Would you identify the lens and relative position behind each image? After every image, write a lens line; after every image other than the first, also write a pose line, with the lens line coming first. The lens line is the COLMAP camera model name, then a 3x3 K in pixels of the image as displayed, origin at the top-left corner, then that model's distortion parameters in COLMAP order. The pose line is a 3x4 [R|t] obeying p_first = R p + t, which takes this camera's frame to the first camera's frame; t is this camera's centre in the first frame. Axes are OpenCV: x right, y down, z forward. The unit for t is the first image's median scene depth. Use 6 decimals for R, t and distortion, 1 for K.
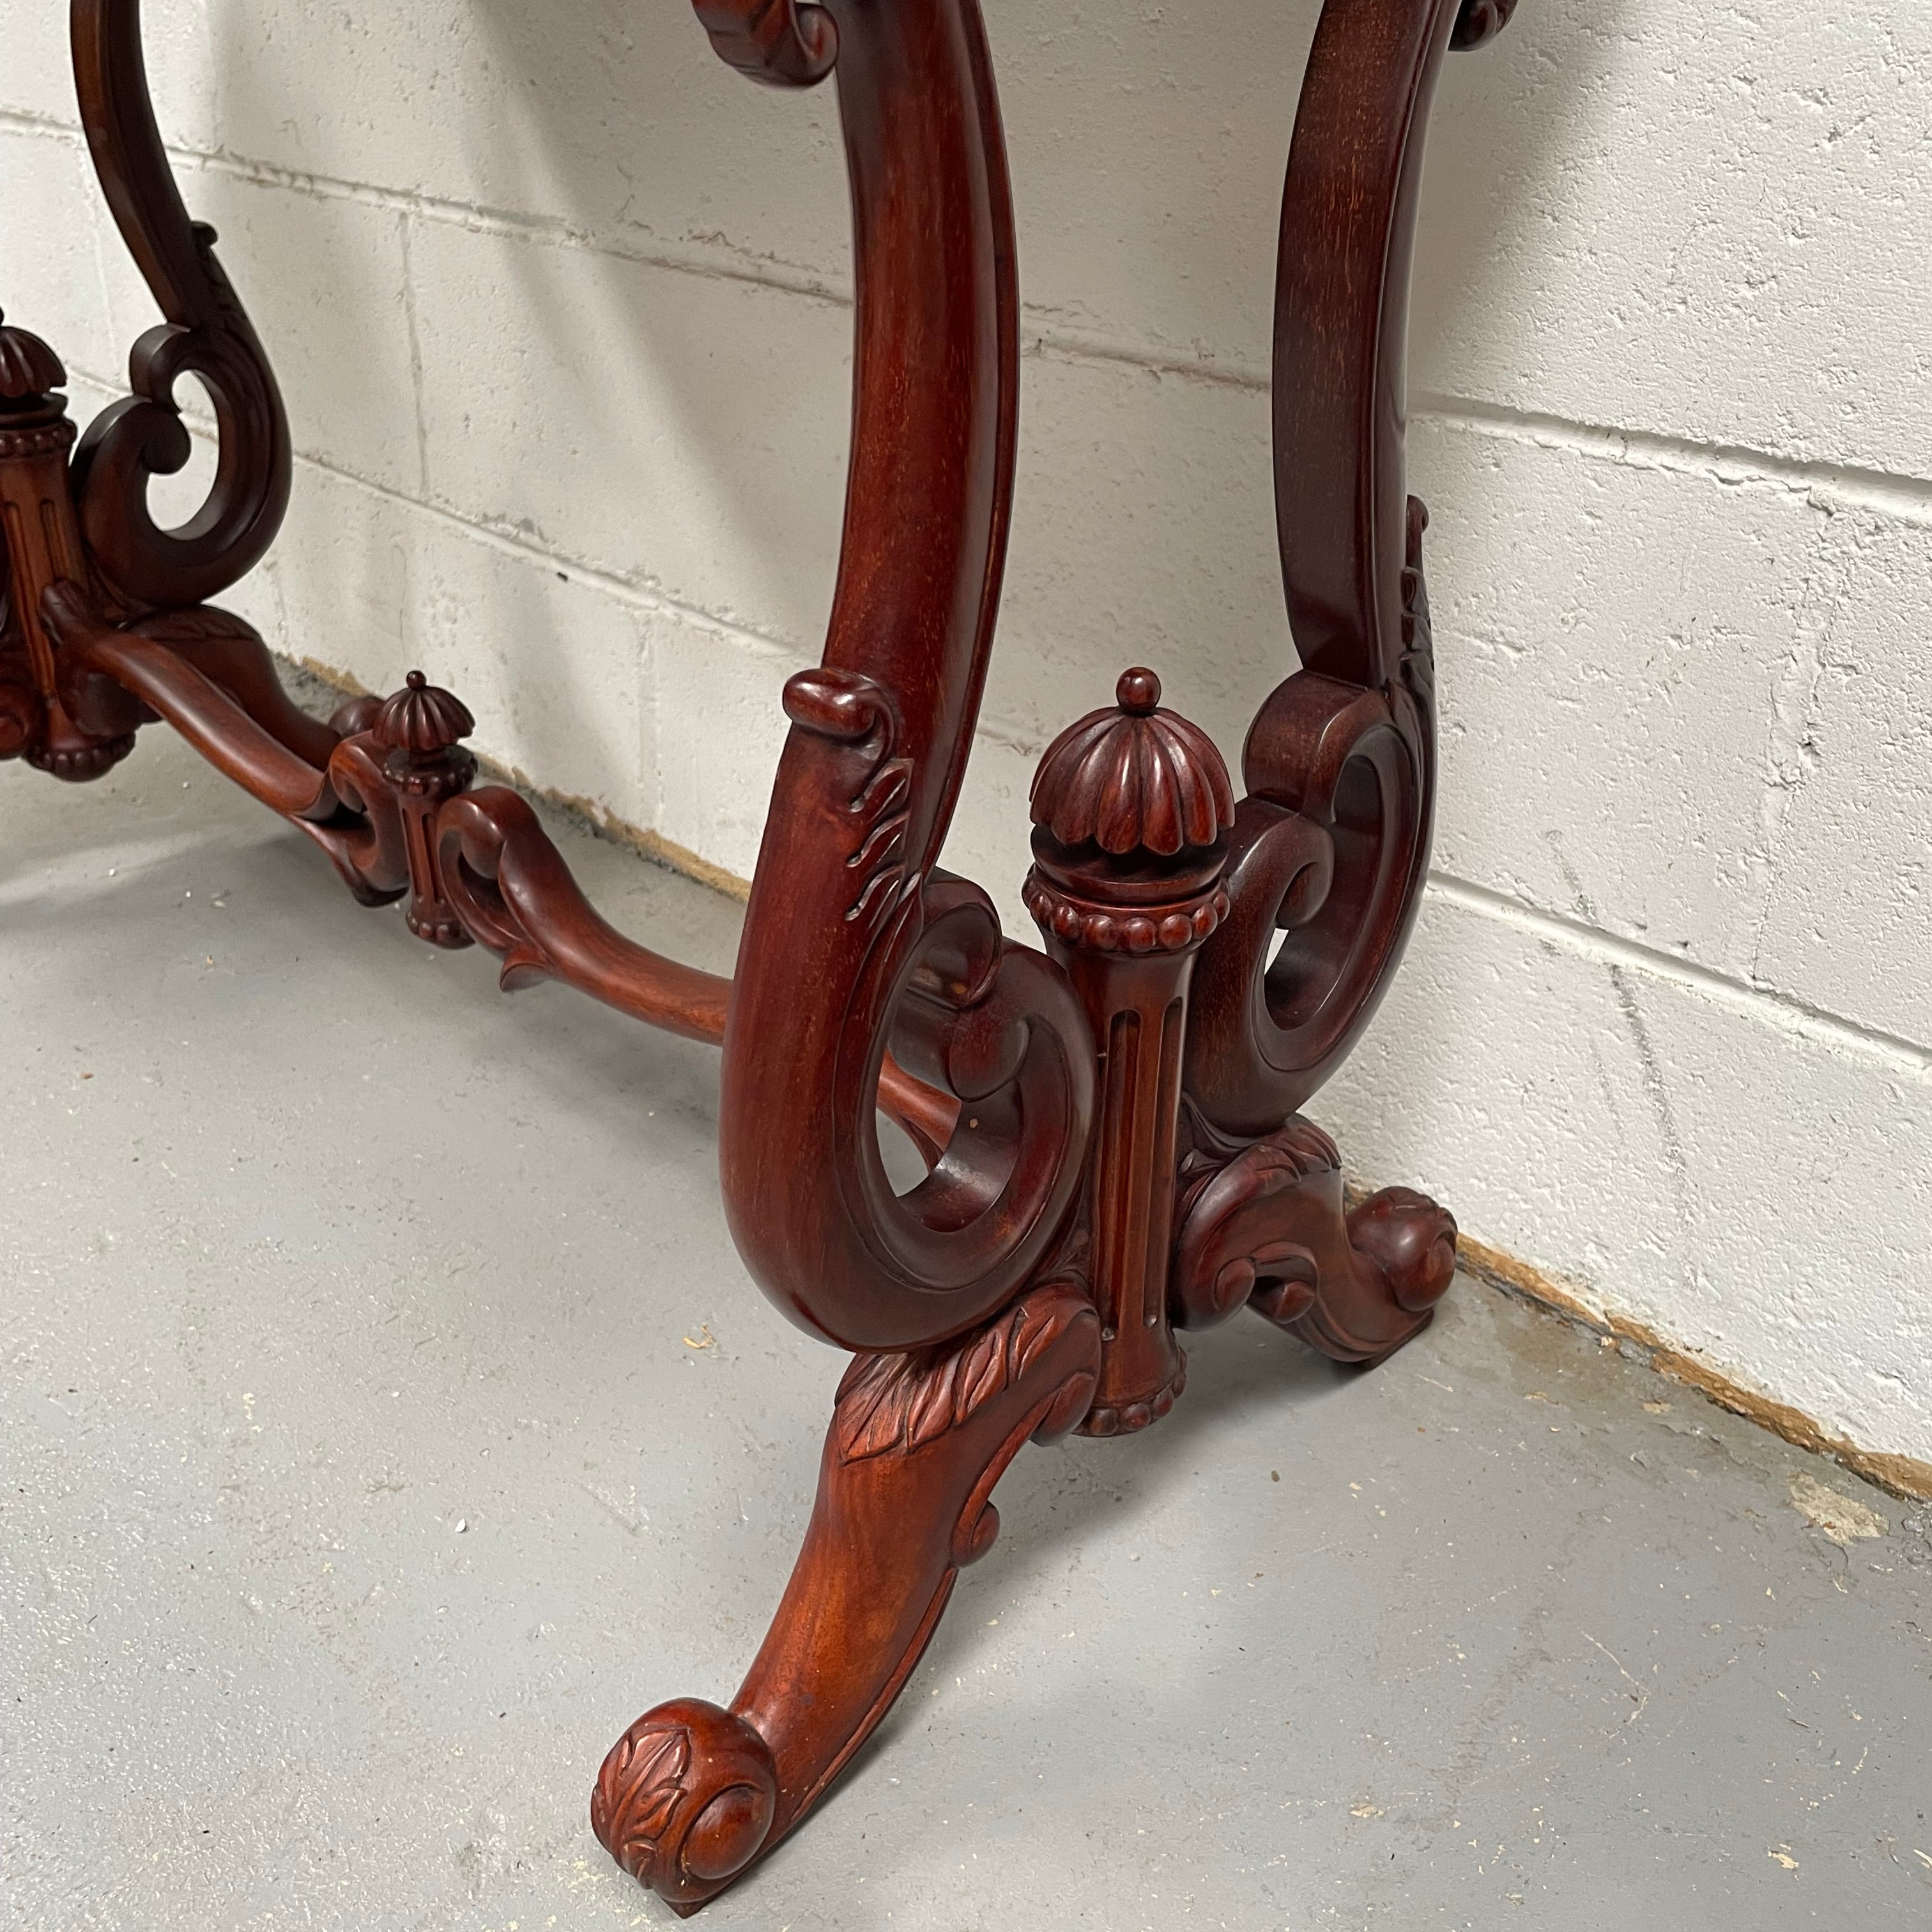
lens RADIAL K [[1961.0, 0, 985.2], [0, 1961.0, 888.1], [0, 0, 1]] dist [0.095771, -0.155989]
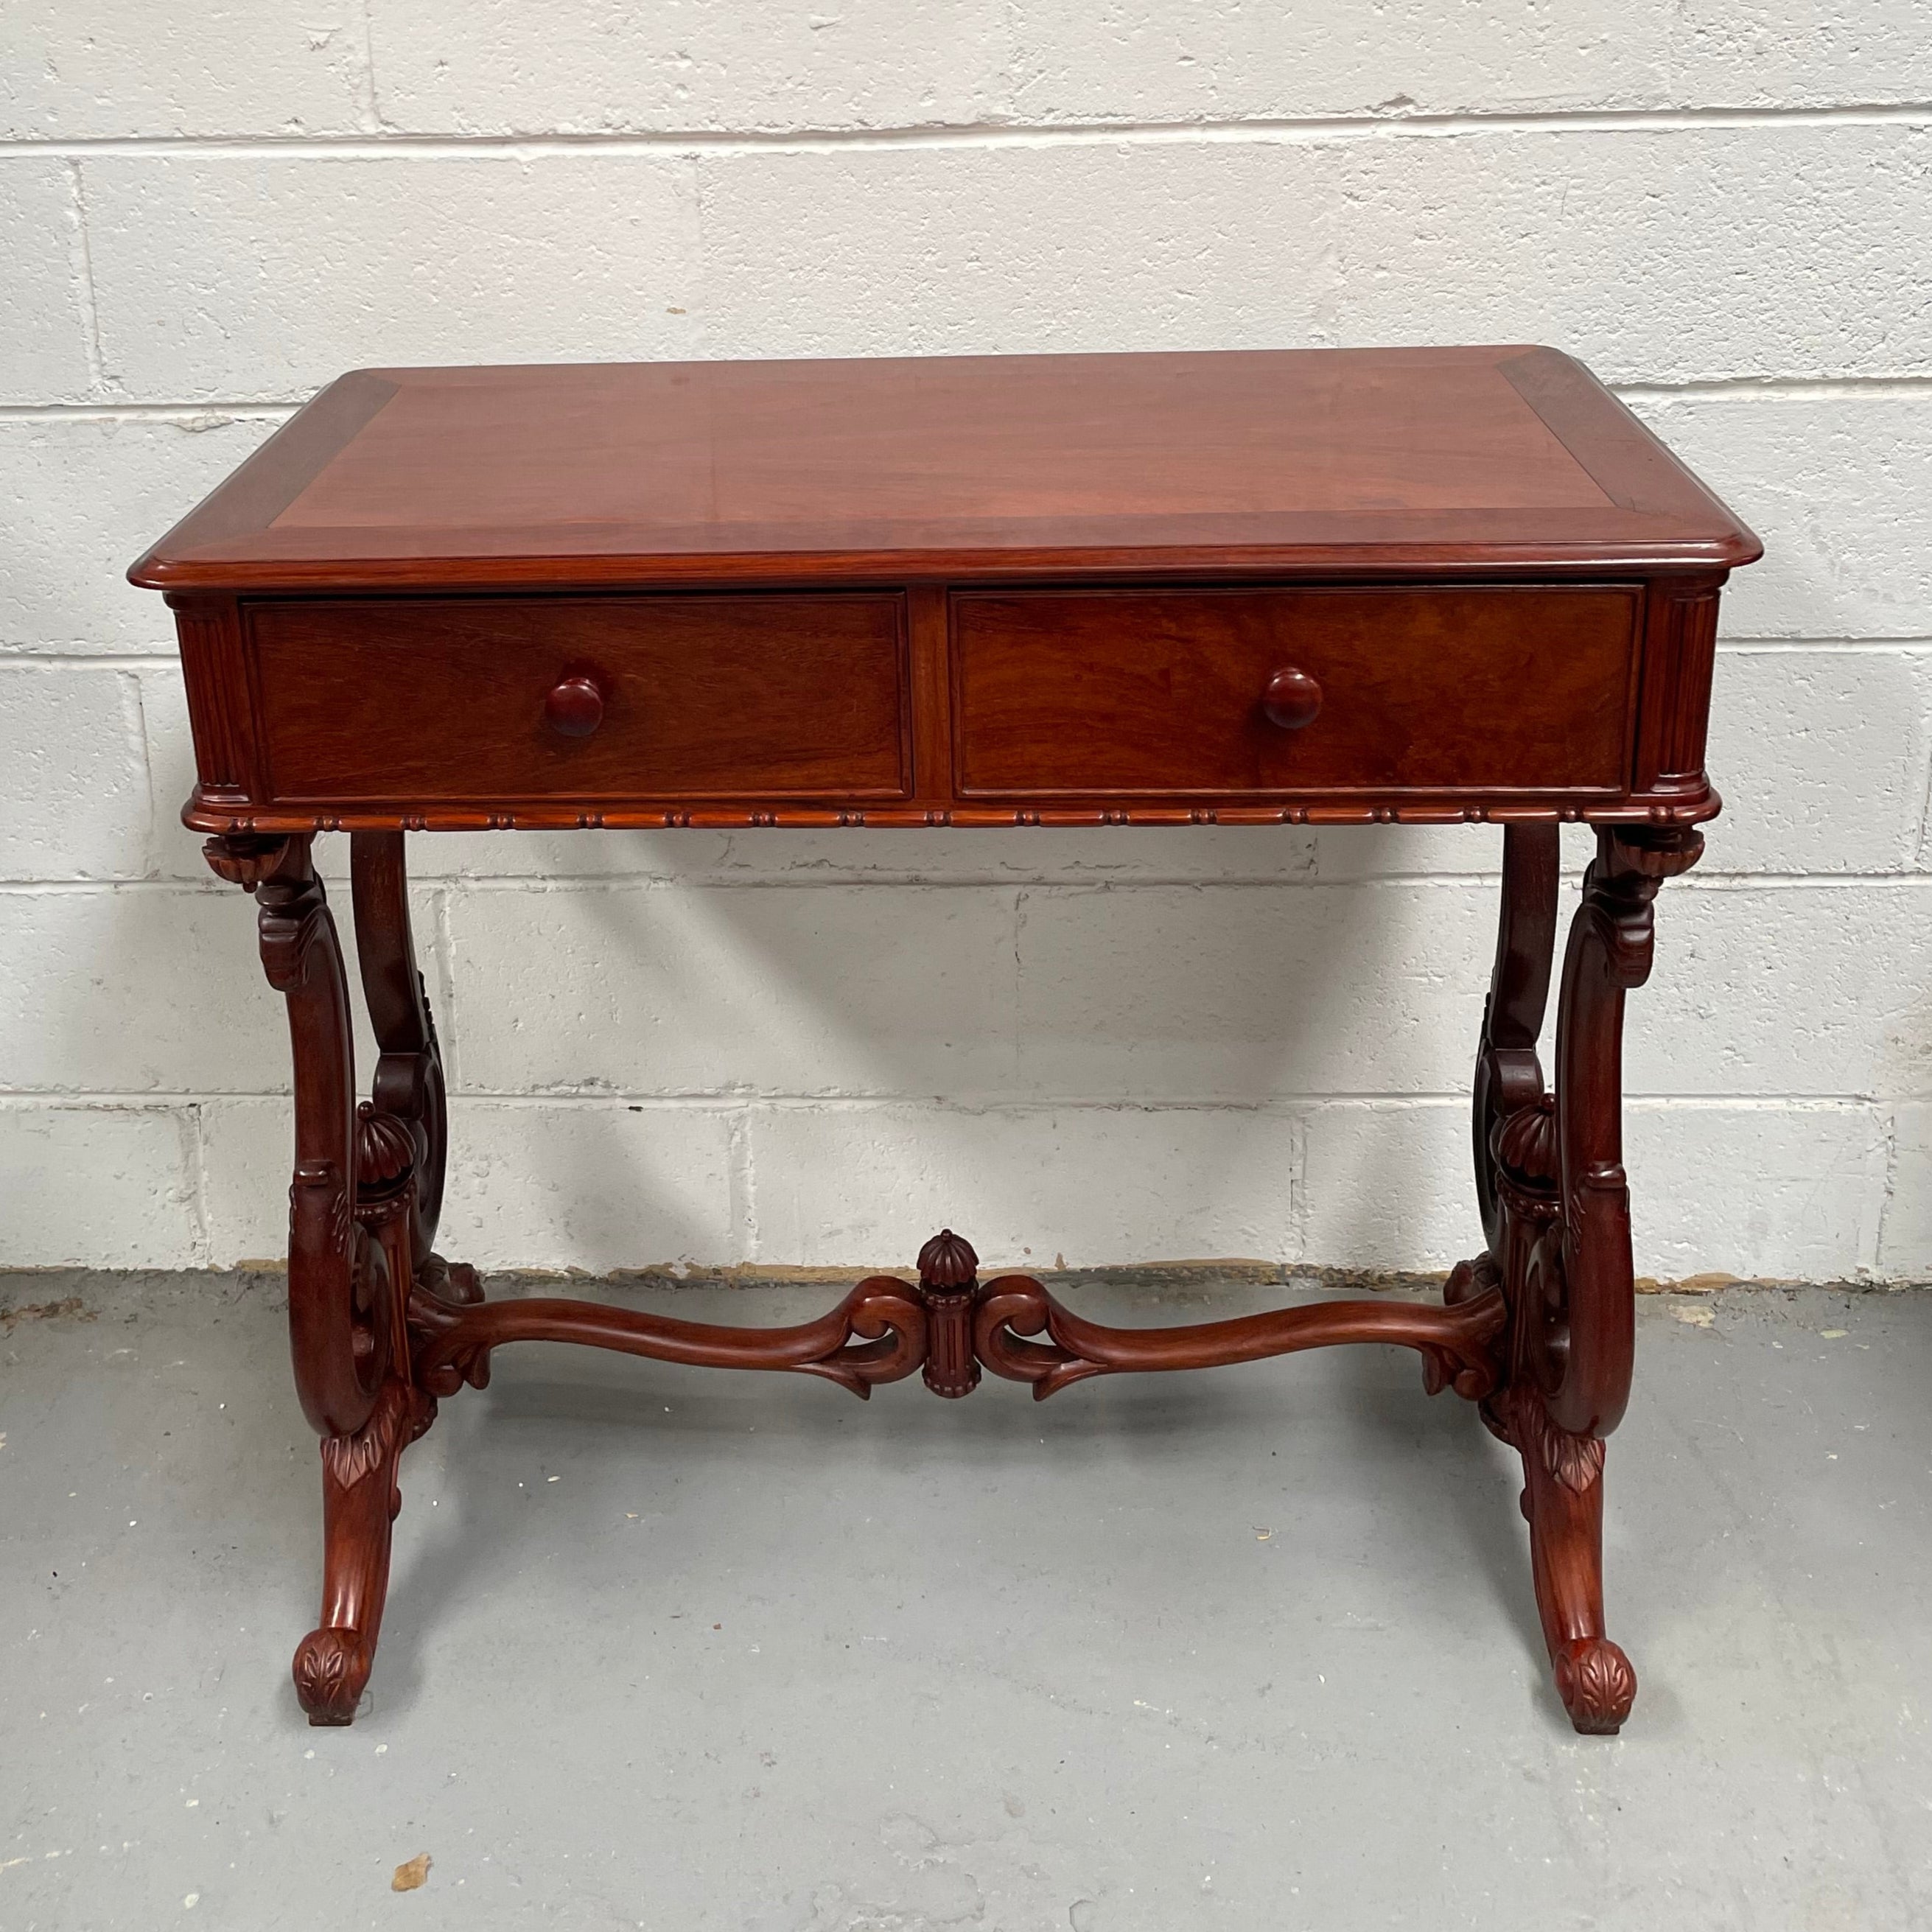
lens RADIAL K [[2239.4, 0, 863.7], [0, 2239.4, 460.3], [0, 0, 1]] dist [0.123973, -0.239646]
pose [[0.747695, -0.235765, 0.620779, -1.413899], [0.331787, 0.942433, -0.041694, -0.683622], [-0.575212, 0.237141, 0.782876, -0.570662]]
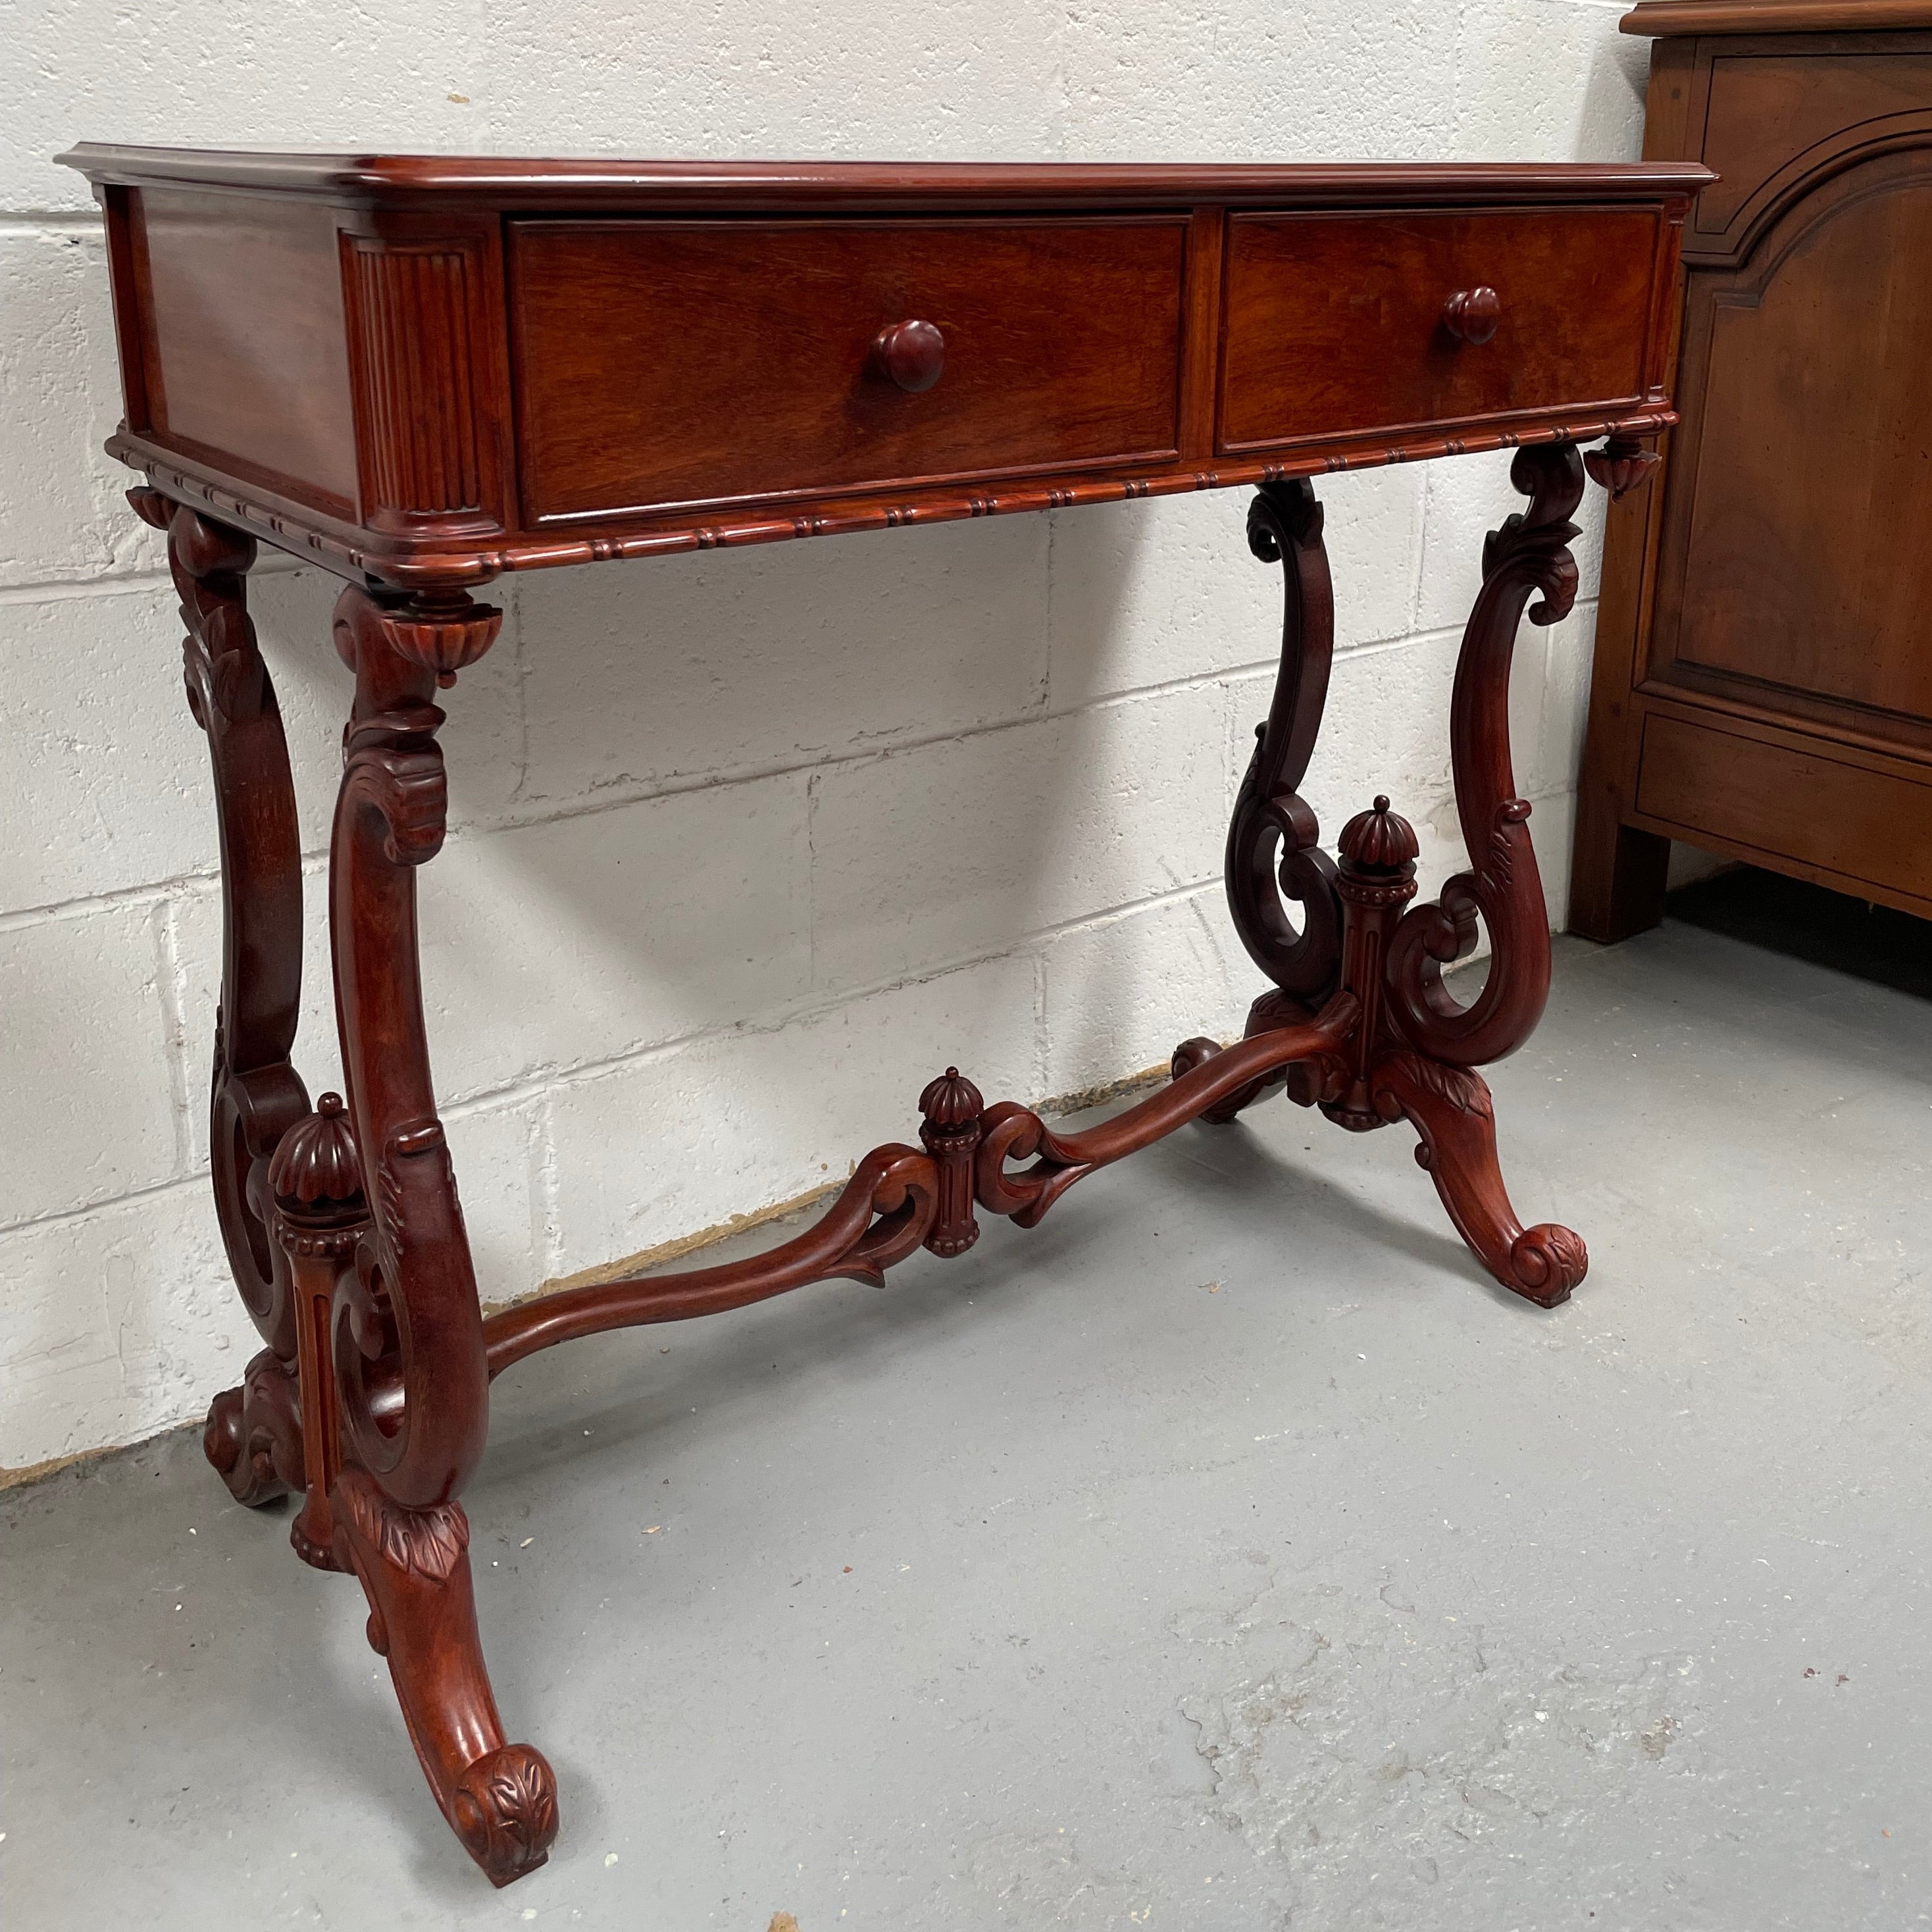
lens RADIAL K [[2007.4, 0, 1018.2], [0, 2007.4, 684.1], [0, 0, 1]] dist [0.087177, -0.118252]
pose [[0.128094, -0.274358, 0.953058, -1.761771], [0.422353, 0.884569, 0.197877, -0.689105], [-0.897335, 0.377180, 0.229184, 0.533694]]
